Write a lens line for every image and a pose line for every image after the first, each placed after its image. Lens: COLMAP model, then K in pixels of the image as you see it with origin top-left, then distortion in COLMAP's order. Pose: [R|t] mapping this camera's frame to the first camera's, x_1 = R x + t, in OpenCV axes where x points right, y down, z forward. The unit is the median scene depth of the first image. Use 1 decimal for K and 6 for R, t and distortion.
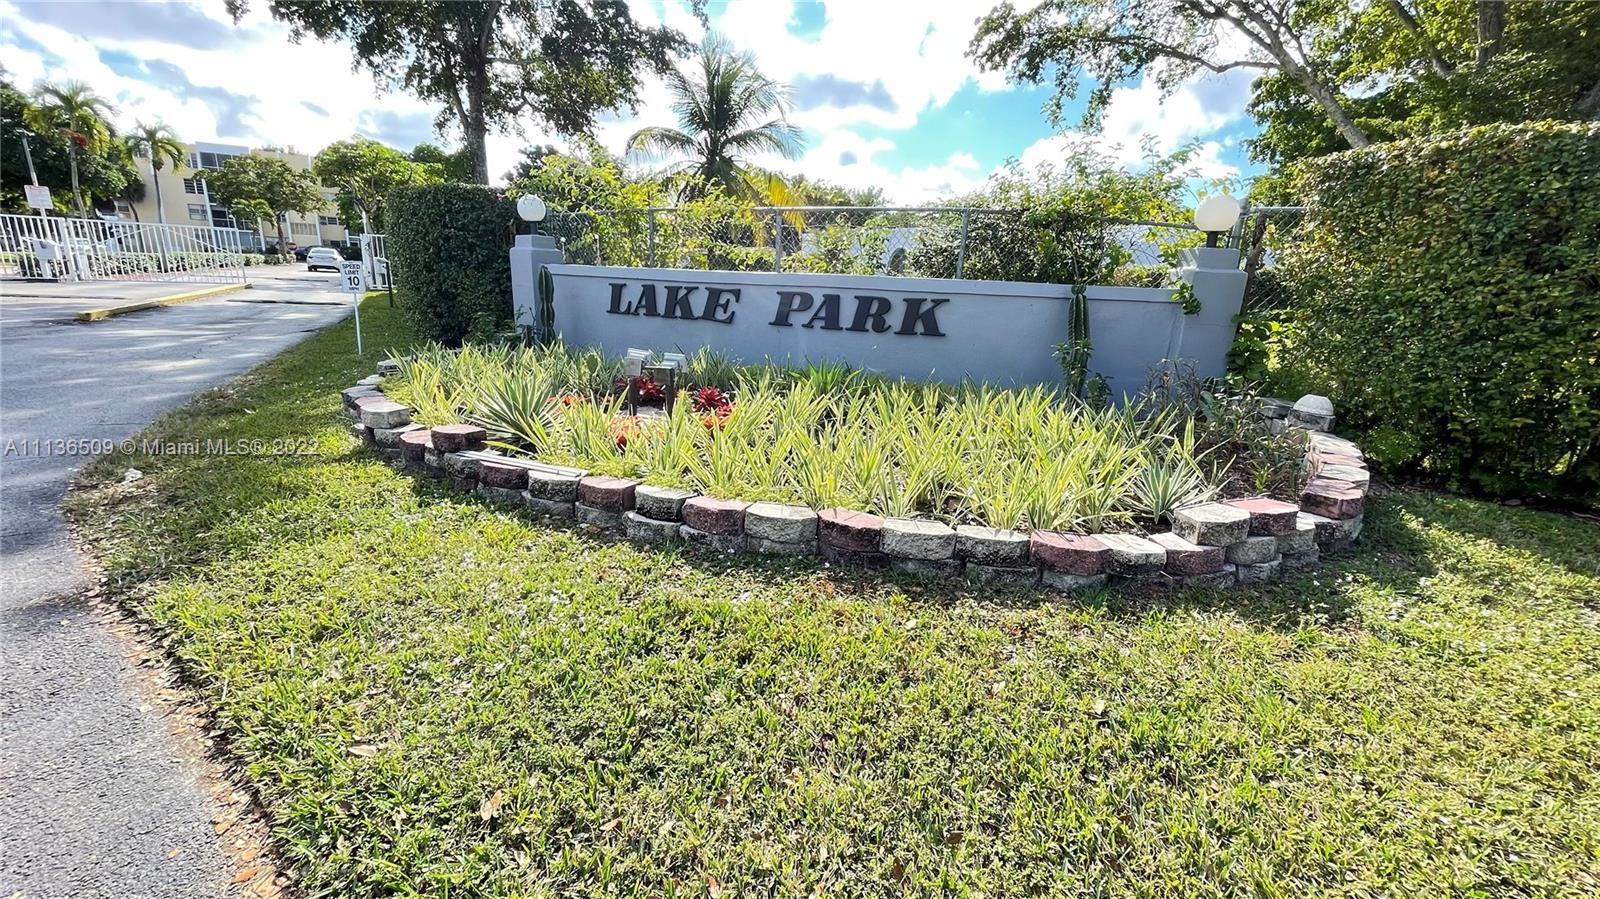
lens RADIAL K [[647.3, 0, 796.7], [0, 647.3, 447.2], [0, 0, 1]] dist [-0.002257, -0.000178]
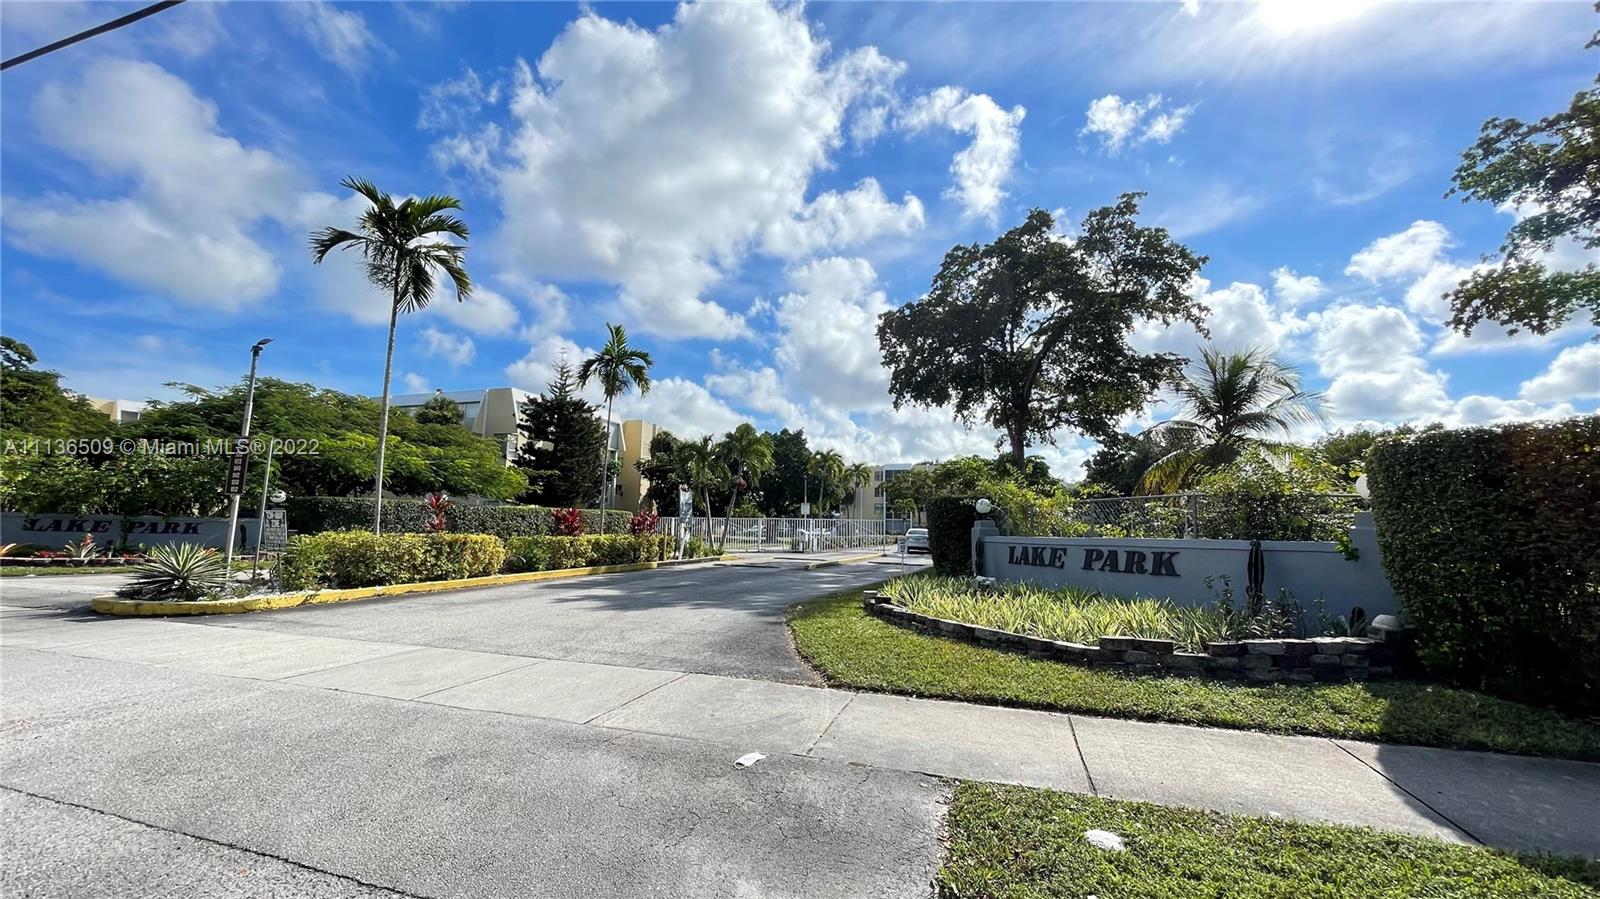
lens RADIAL K [[647.3, 0, 802.7], [0, 647.3, 444.9], [0, 0, 1]] dist [-0.002257, -0.000178]
pose [[0.663533, -0.129370, -0.736877, 0.858989], [-0.182122, 0.927376, -0.326810, 0.213167], [0.725641, 0.351051, 0.591784, -0.686643]]
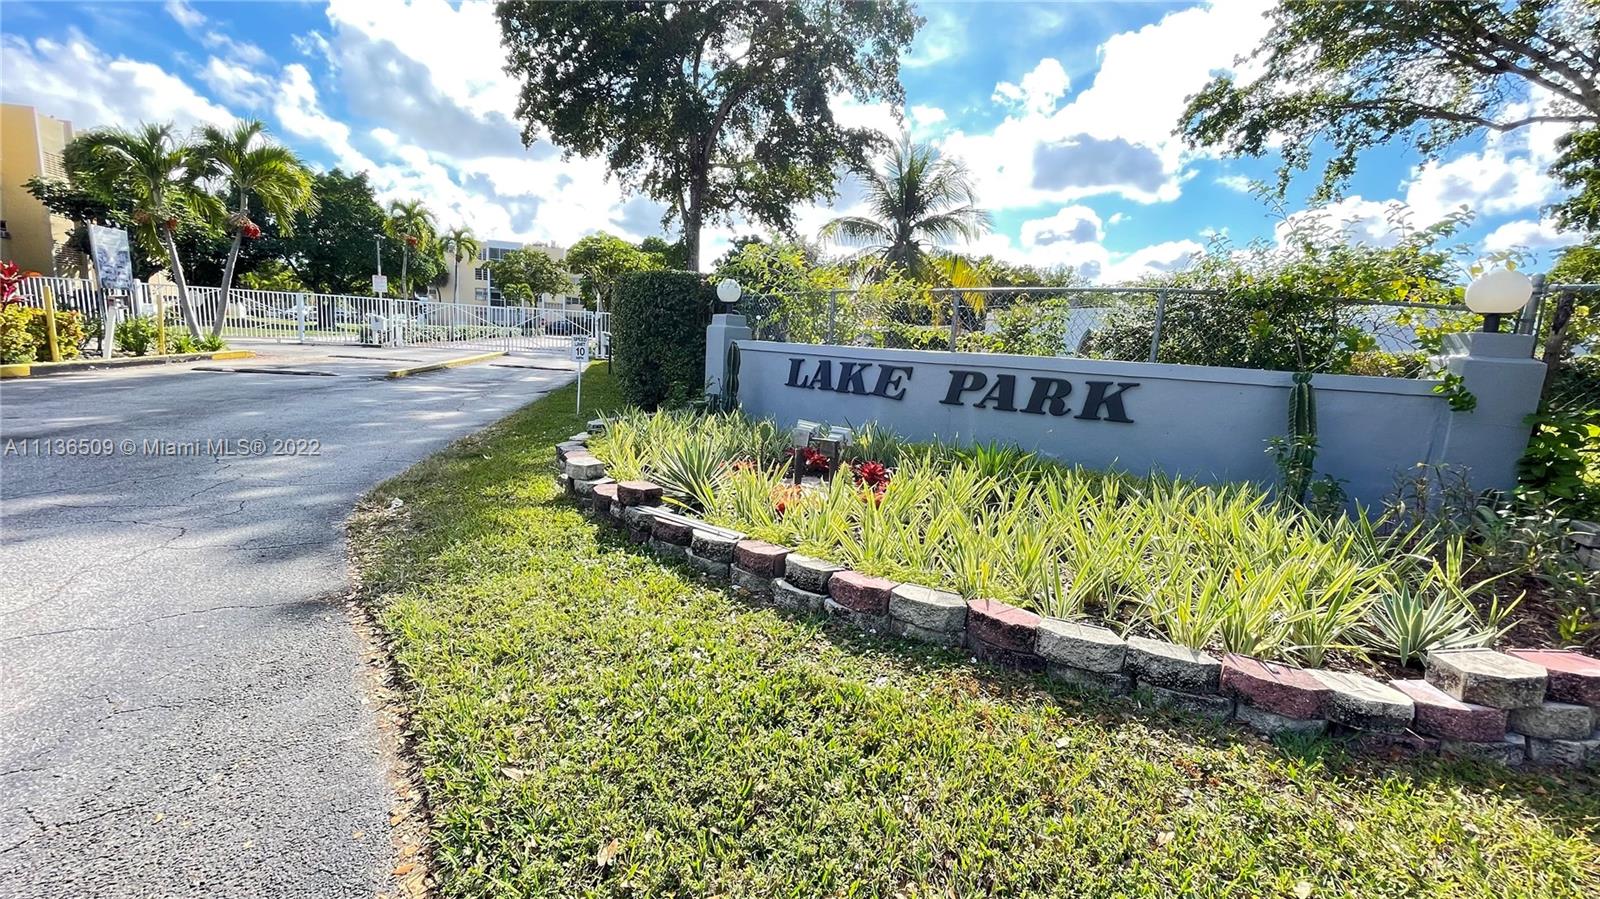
lens RADIAL K [[647.3, 0, 797.4], [0, 647.3, 443.8], [0, 0, 1]] dist [-0.002257, -0.000178]
pose [[0.962887, 0.056618, -0.263901, 0.015019], [-0.087410, 0.990471, -0.106431, -0.002686], [0.255360, 0.125549, 0.958660, 0.000698]]
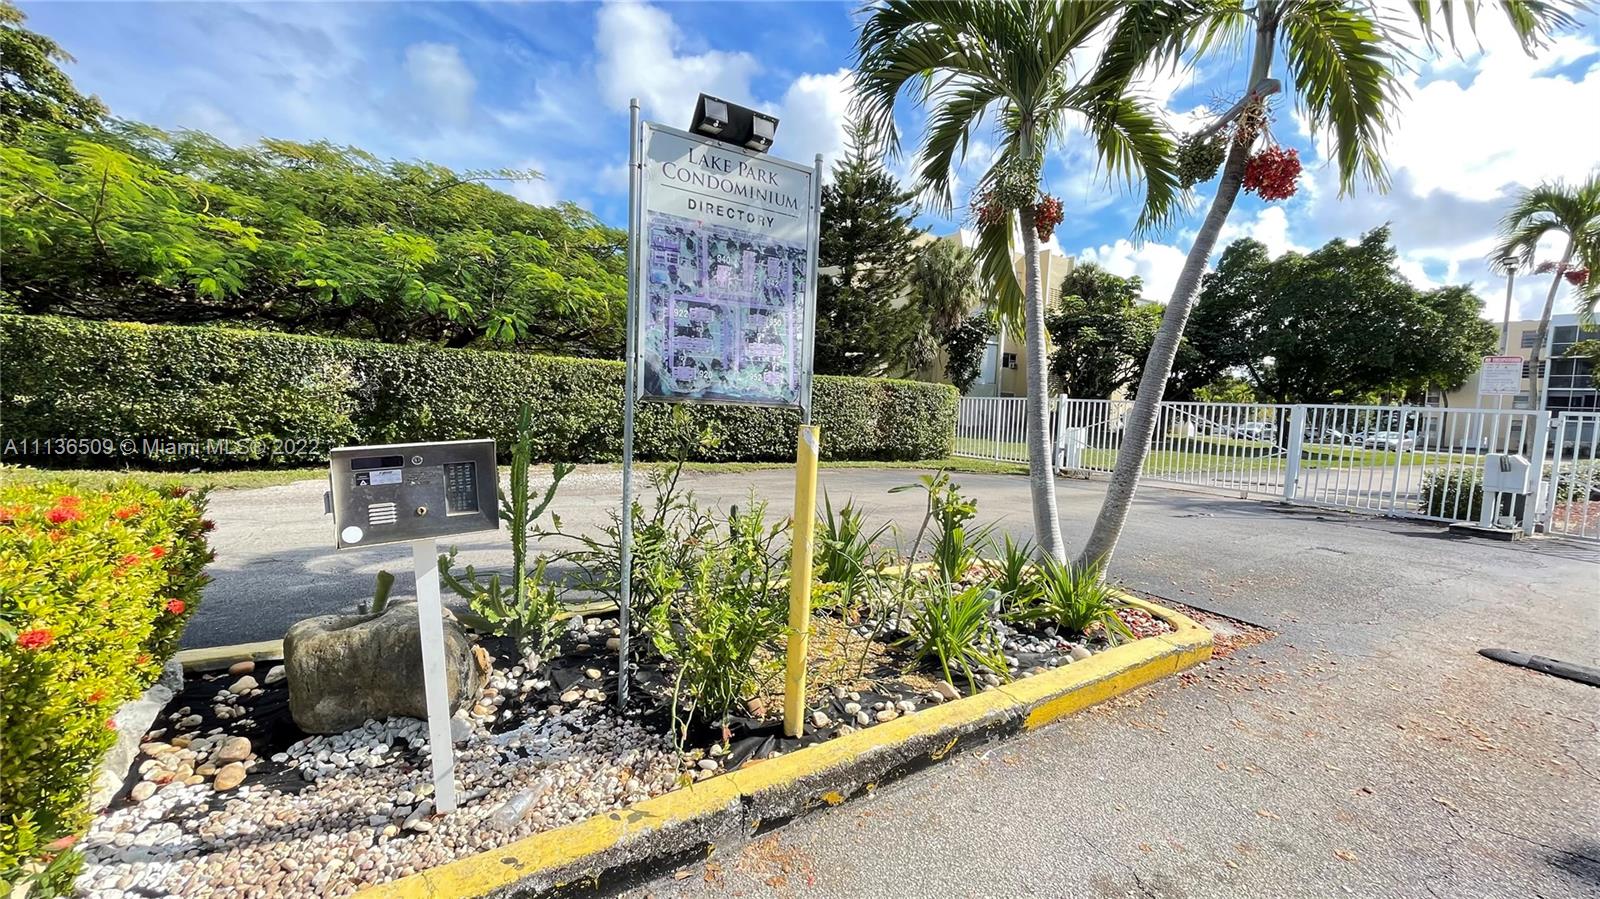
lens RADIAL K [[647.3, 0, 795.0], [0, 647.3, 439.3], [0, 0, 1]] dist [-0.002257, -0.000178]
pose [[0.048407, 0.015786, -0.998703, -2.498092], [-0.304159, 0.952621, 0.000315, -0.585960], [0.951391, 0.303749, 0.050915, 1.595432]]
